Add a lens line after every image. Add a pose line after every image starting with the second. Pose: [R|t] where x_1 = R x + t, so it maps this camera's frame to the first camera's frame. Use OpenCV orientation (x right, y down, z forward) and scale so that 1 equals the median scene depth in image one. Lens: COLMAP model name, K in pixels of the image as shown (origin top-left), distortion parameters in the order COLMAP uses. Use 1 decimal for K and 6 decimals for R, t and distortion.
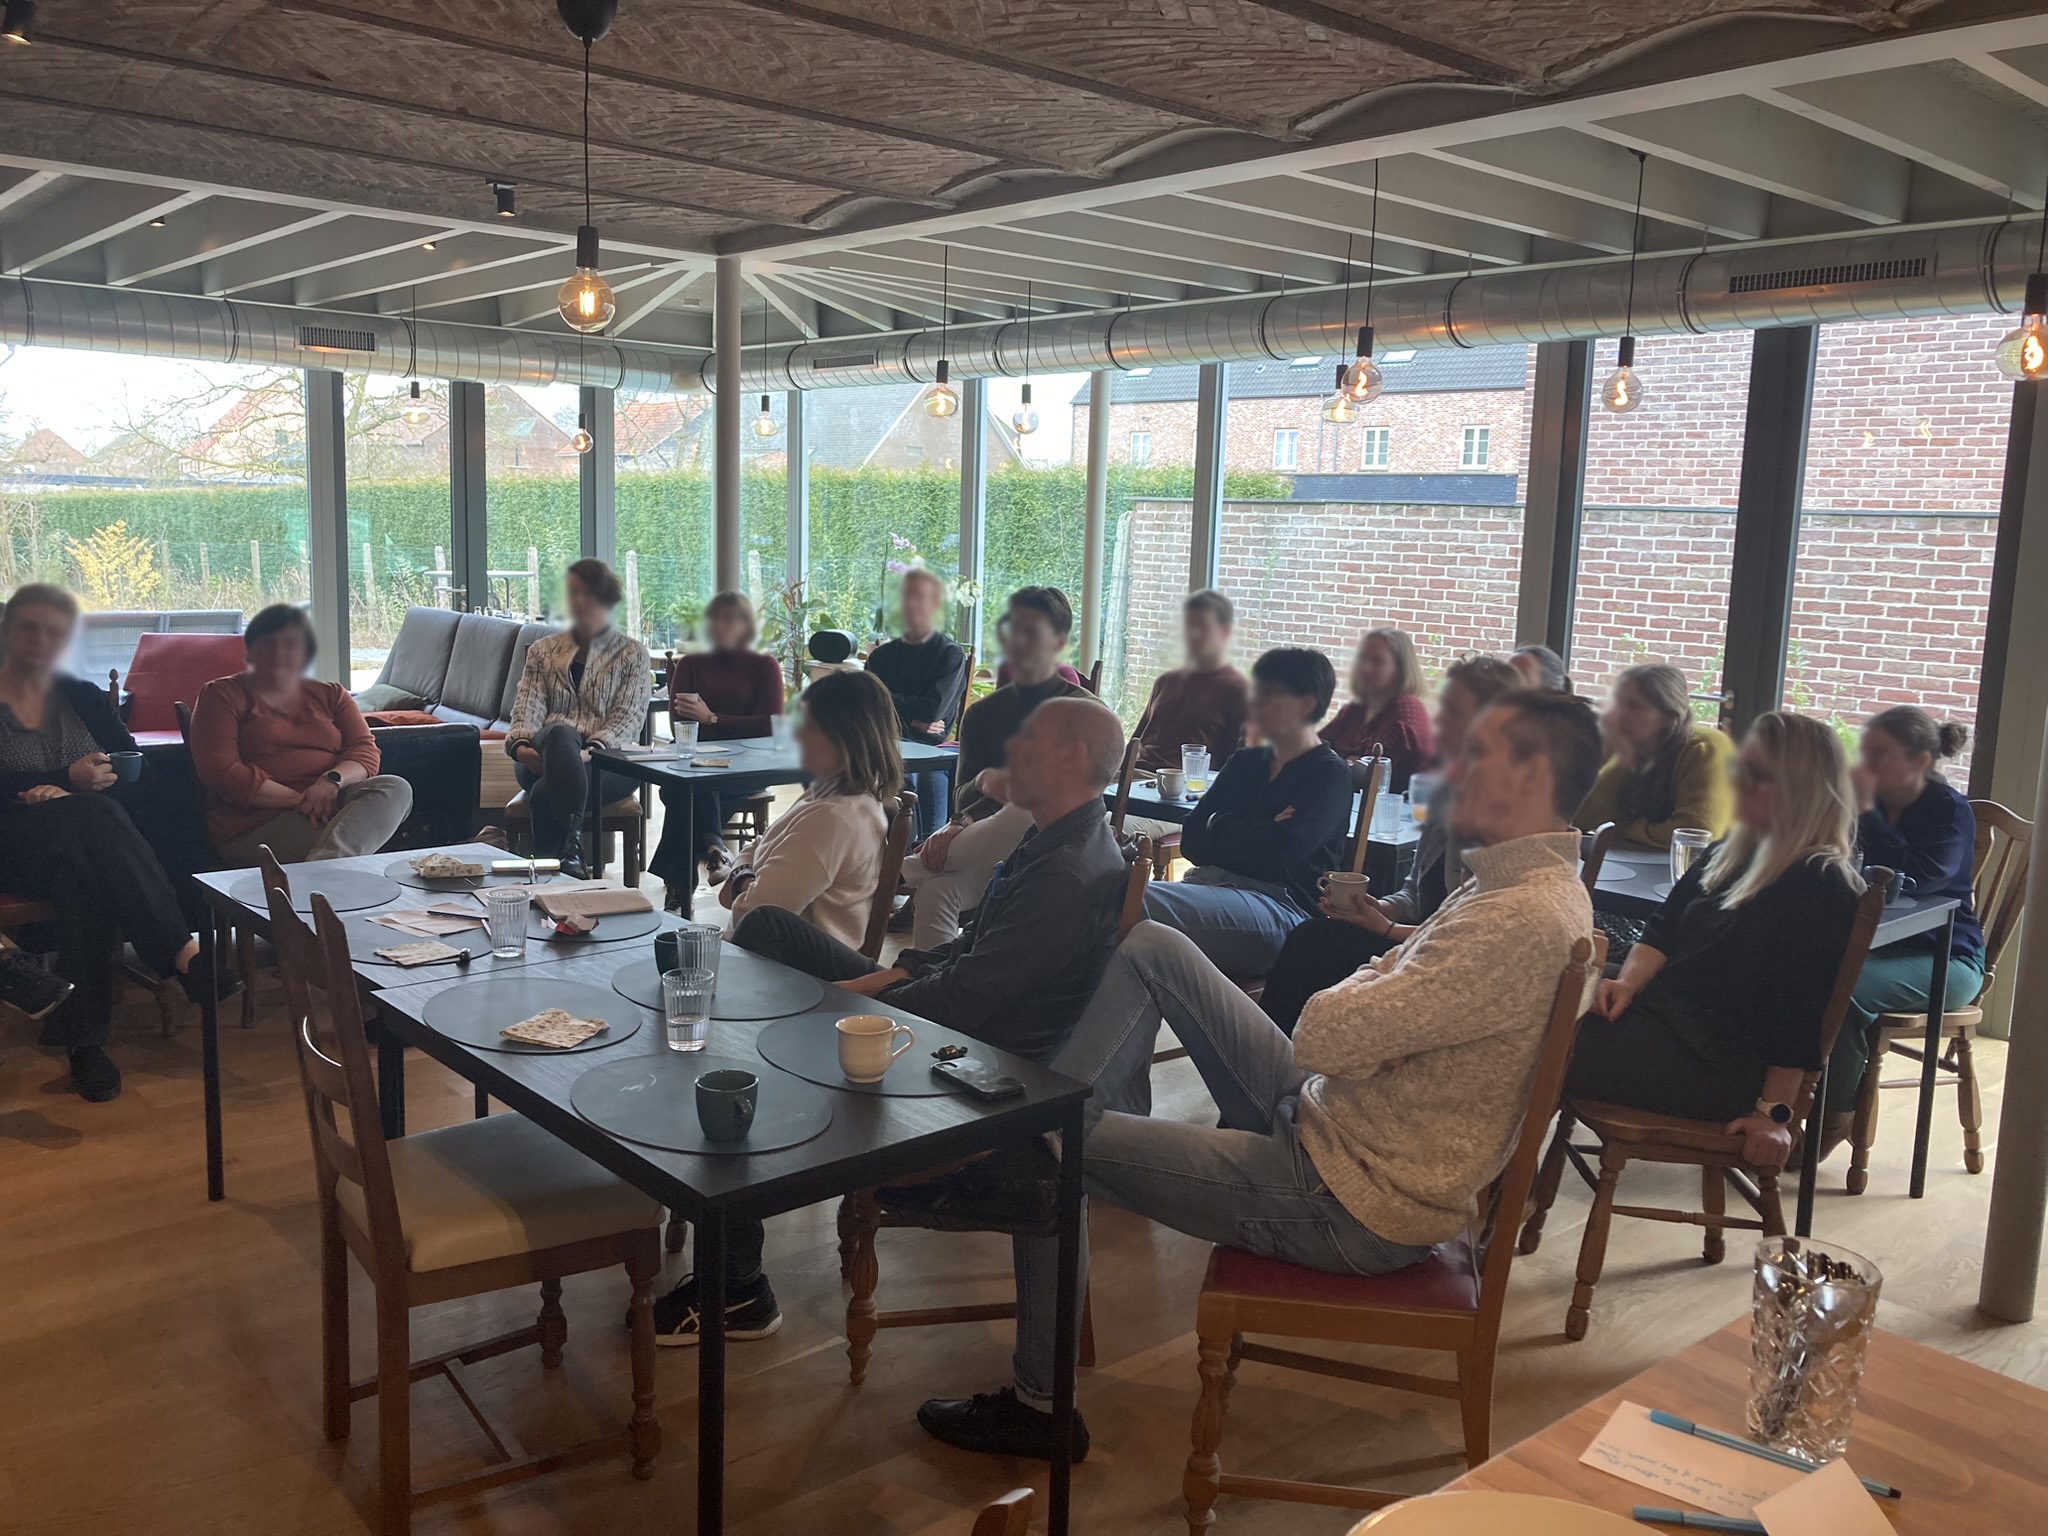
lens RADIAL K [[1661.6, 0, 1034.8], [0, 1661.6, 776.4], [0, 0, 1]] dist [0.002003, -0.000166]
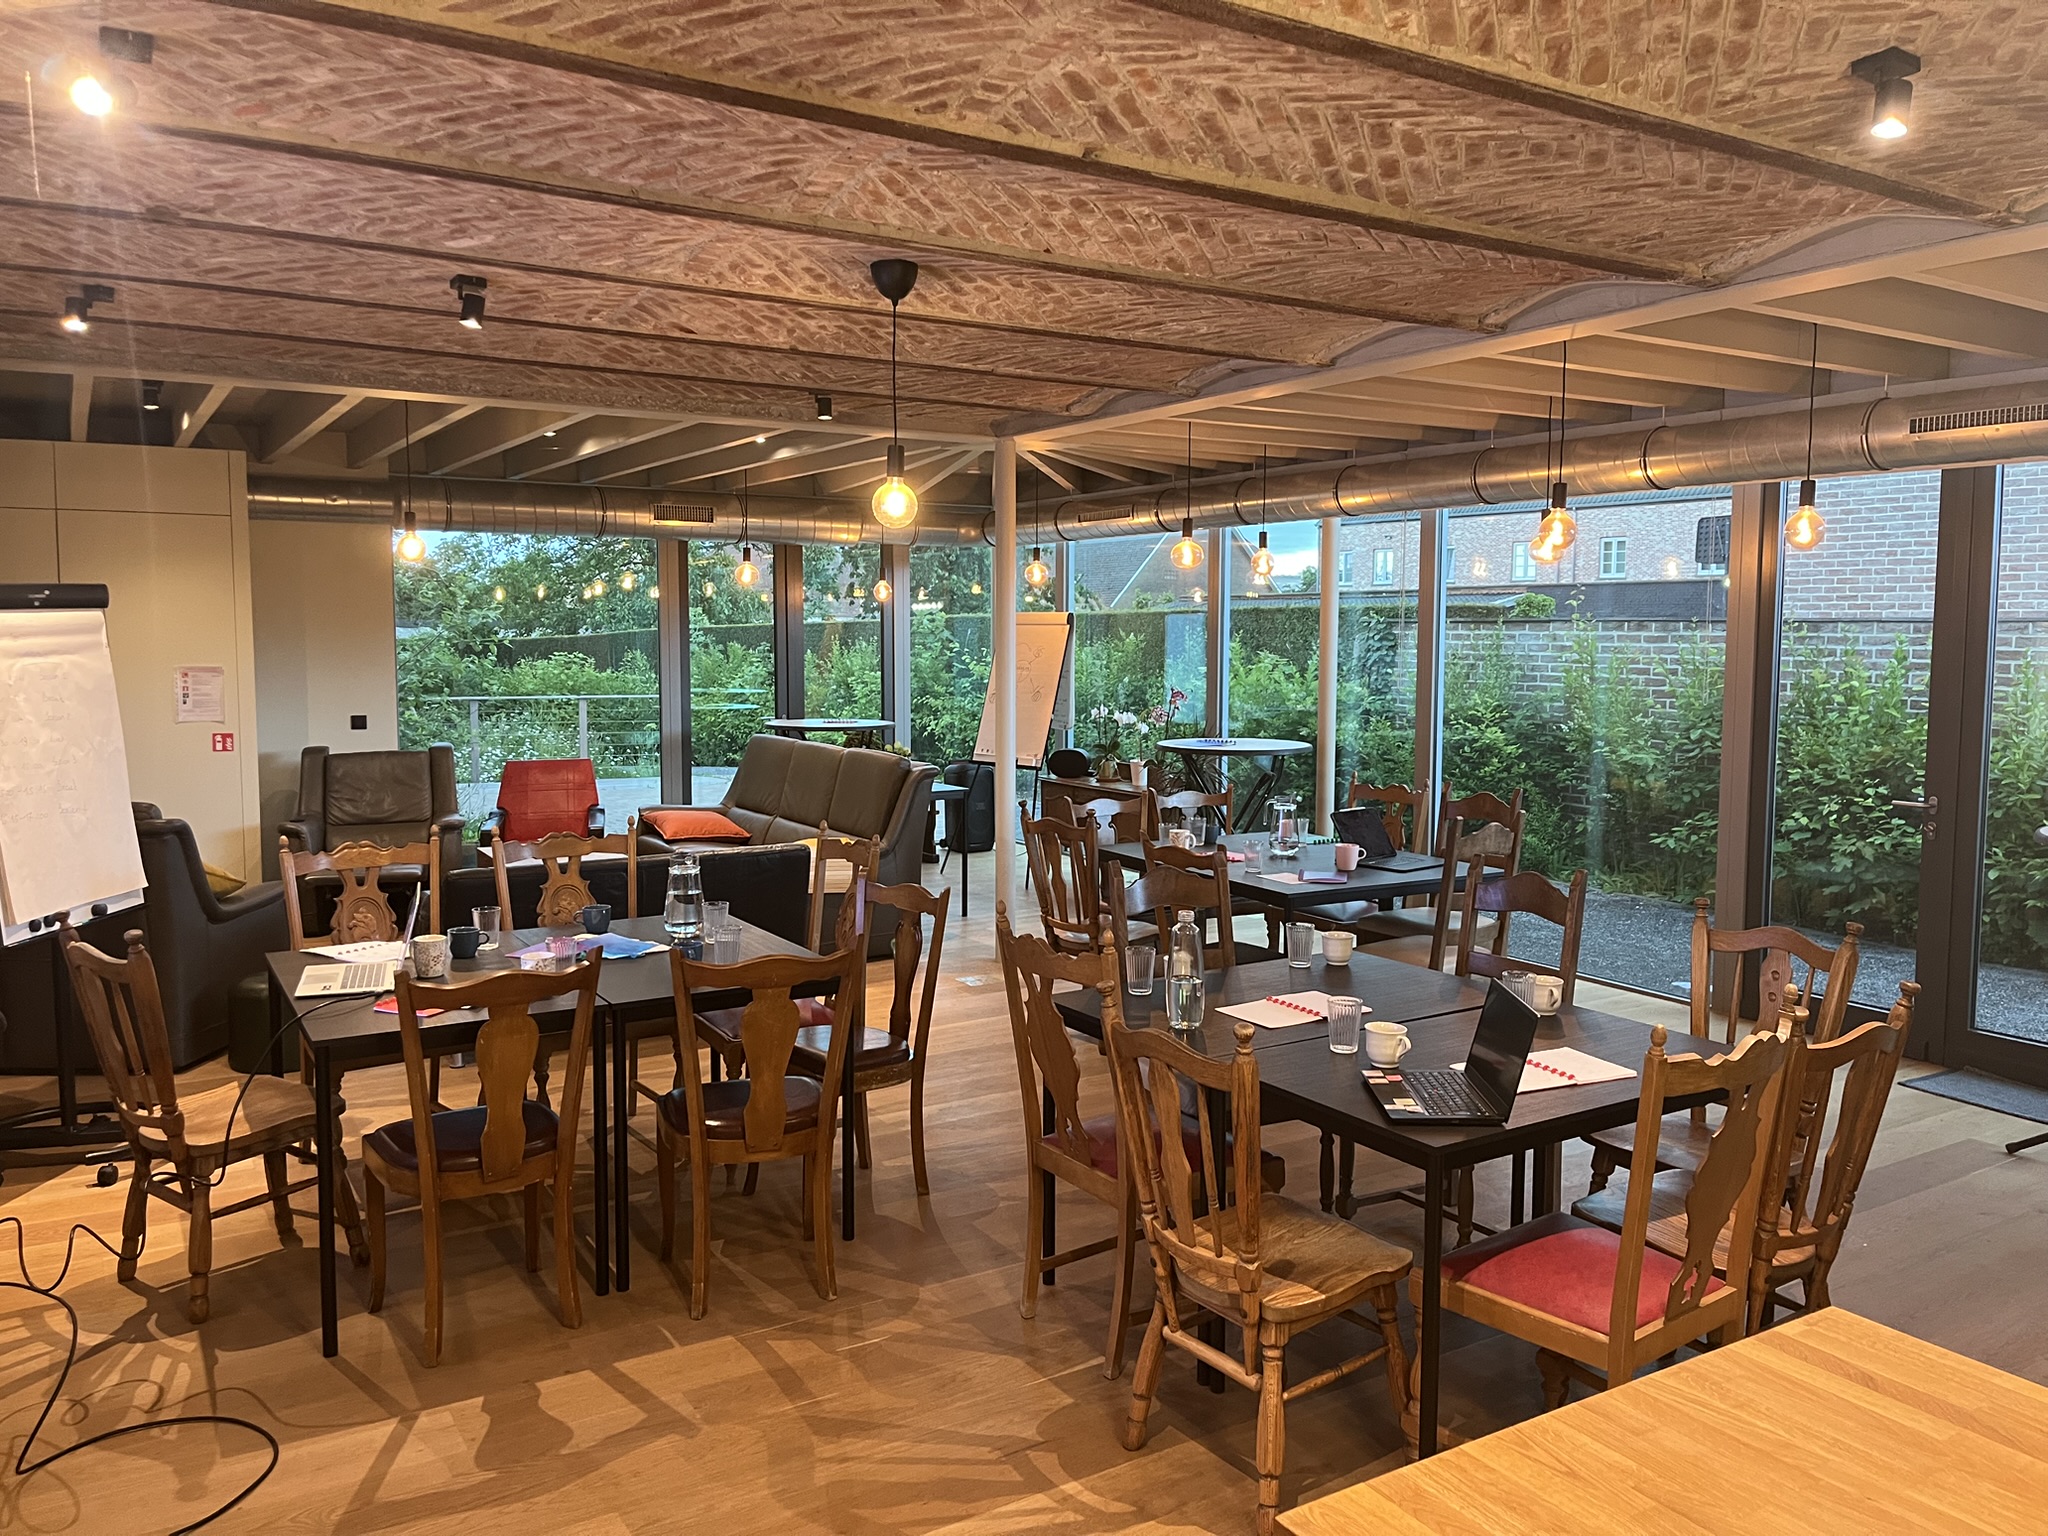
lens RADIAL K [[1542.1, 0, 1040.6], [0, 1542.1, 774.8], [0, 0, 1]] dist [0.040106, -0.061229]
pose [[0.987381, -0.014288, -0.157716, 0.008042], [0.004237, 0.997949, -0.063881, -0.003428], [0.158306, 0.062407, 0.985416, -0.048397]]
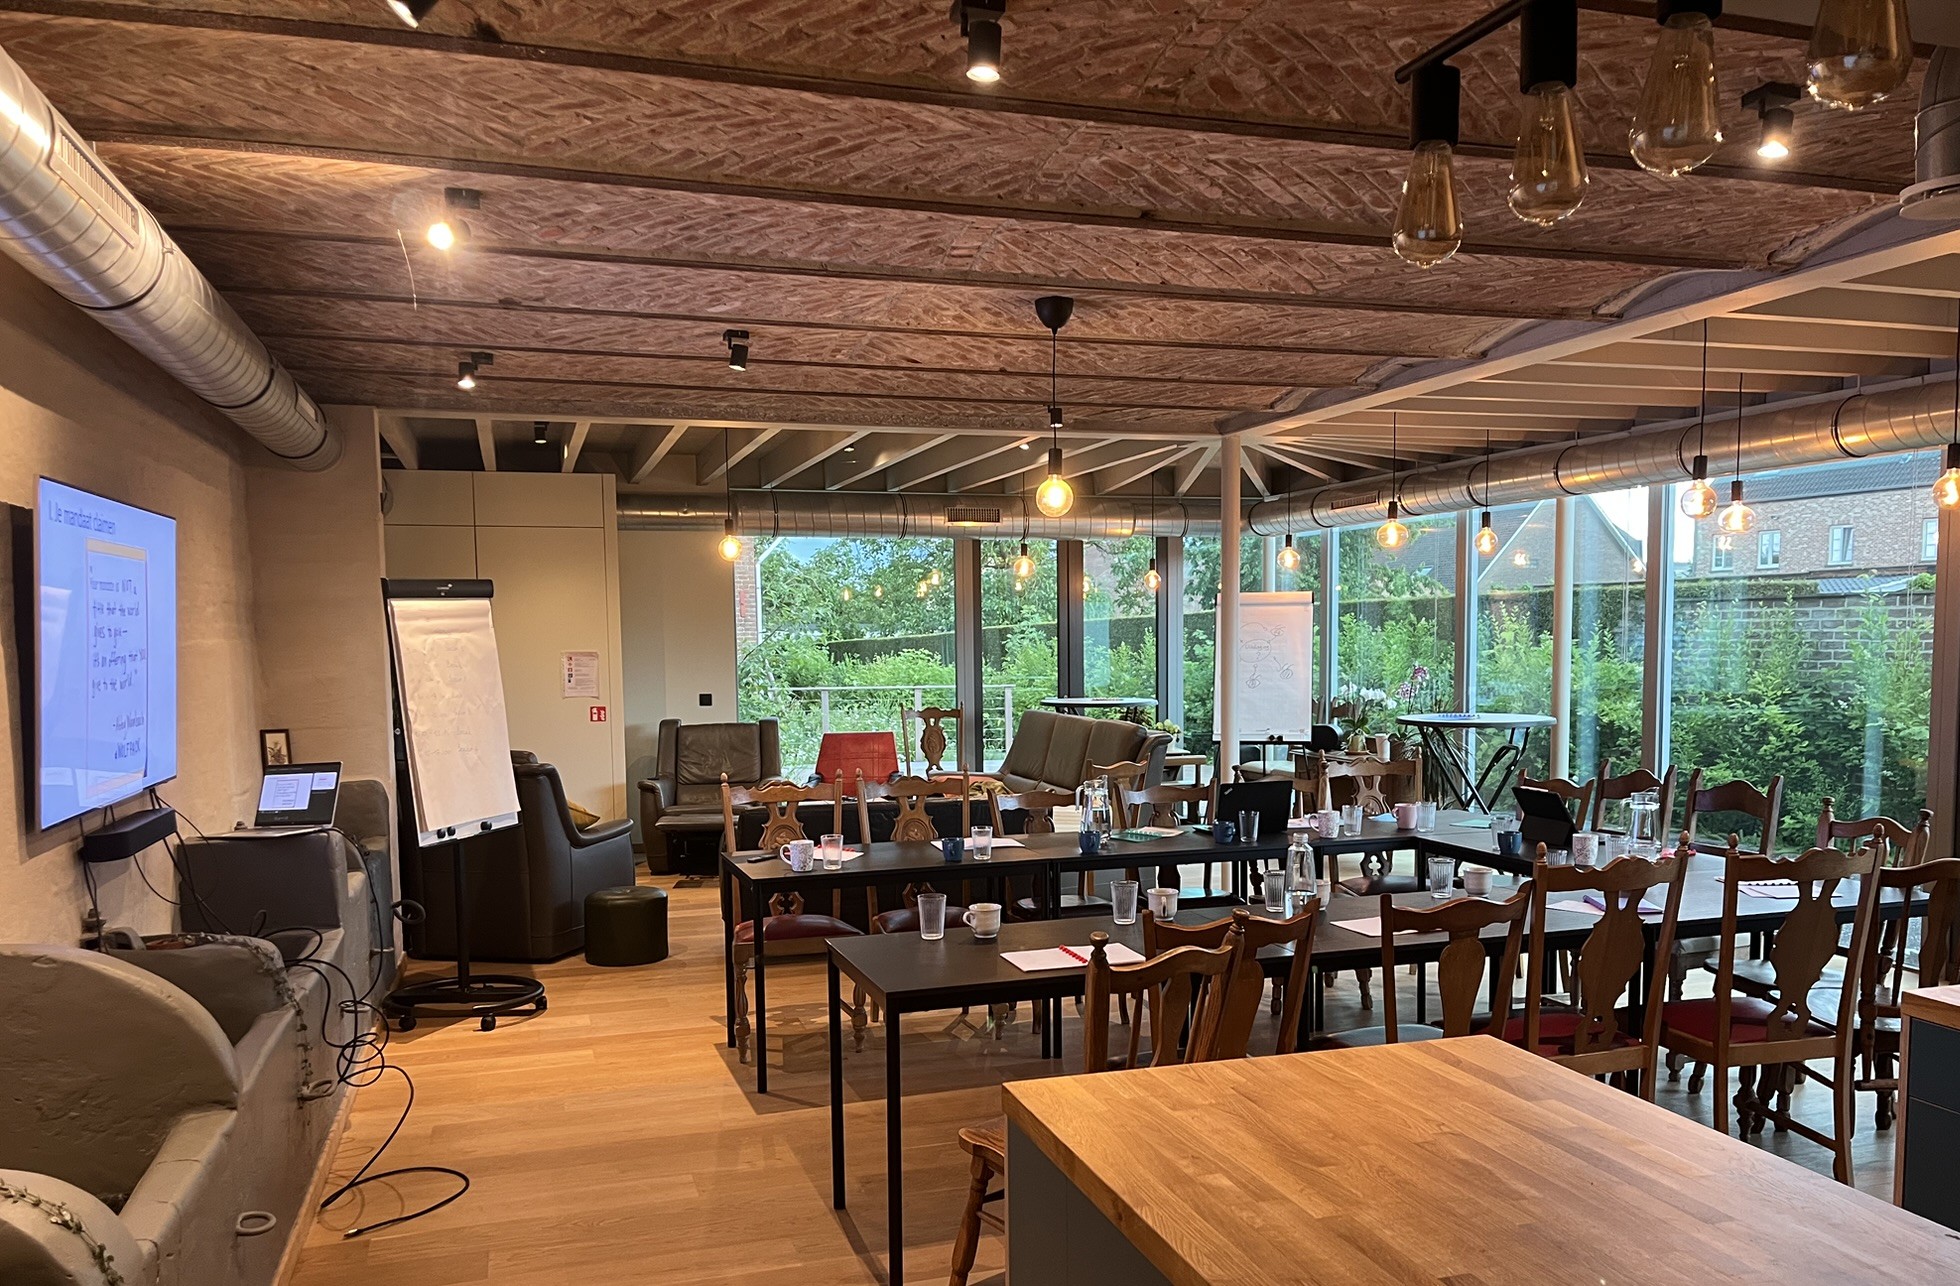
lens RADIAL K [[1534.3, 0, 1018.1], [0, 1534.3, 795.2], [0, 0, 1]] dist [0.022456, -0.015768]
pose [[0.919843, -0.000456, -0.392287, 0.107428], [-0.019807, 0.998670, -0.047605, 0.023781], [0.391787, 0.051559, 0.918610, -0.125040]]
